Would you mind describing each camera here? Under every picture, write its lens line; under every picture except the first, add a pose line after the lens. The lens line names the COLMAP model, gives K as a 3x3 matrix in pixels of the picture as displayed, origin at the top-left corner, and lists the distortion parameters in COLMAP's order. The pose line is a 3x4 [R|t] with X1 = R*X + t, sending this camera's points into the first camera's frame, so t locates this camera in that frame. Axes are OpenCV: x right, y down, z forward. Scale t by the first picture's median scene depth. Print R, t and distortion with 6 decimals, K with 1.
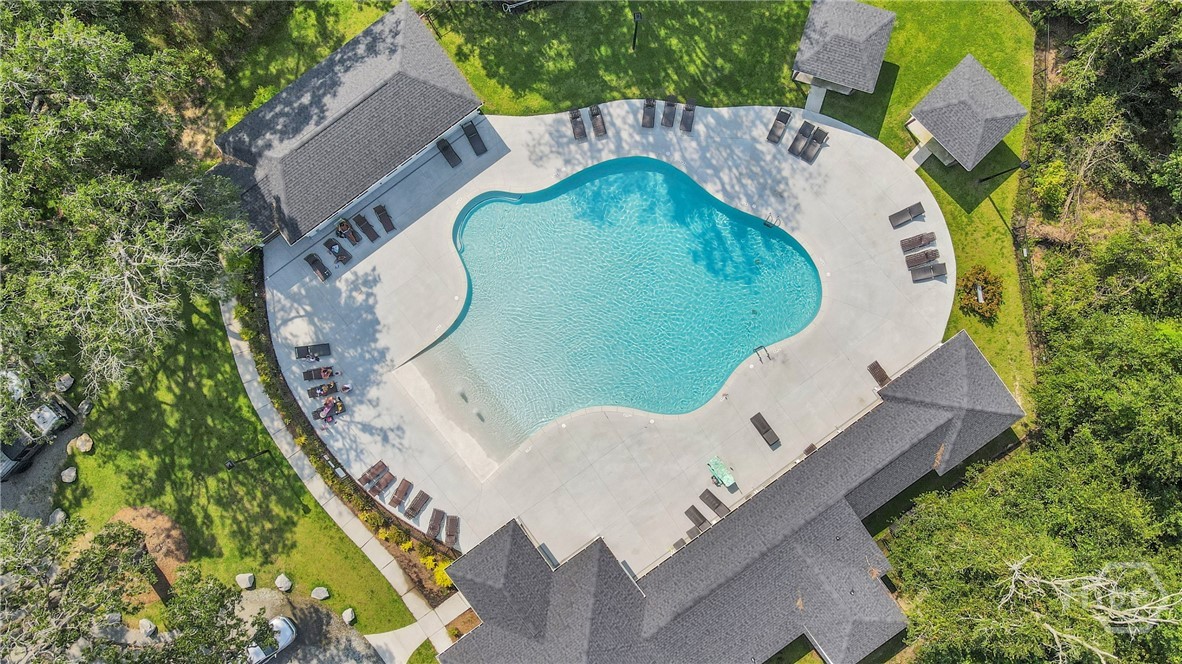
lens RADIAL K [[869.9, 0, 594.2], [0, 869.9, 332.5], [0, 0, 1]] dist [0.022242, 0.001043]
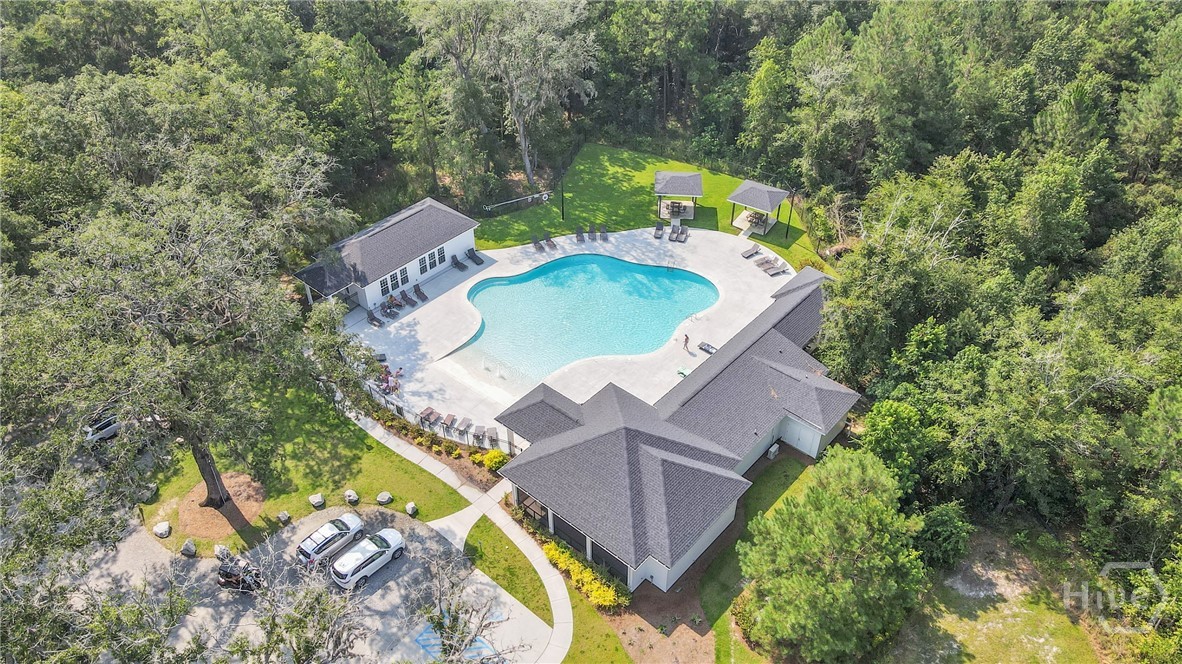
lens RADIAL K [[869.9, 0, 590.0], [0, 869.9, 332.4], [0, 0, 1]] dist [0.022242, 0.001043]
pose [[0.976079, -0.128939, 0.175056, -0.223948], [0.217258, 0.609238, -0.762646, 1.094402], [-0.008316, 0.782435, 0.622677, 0.124239]]
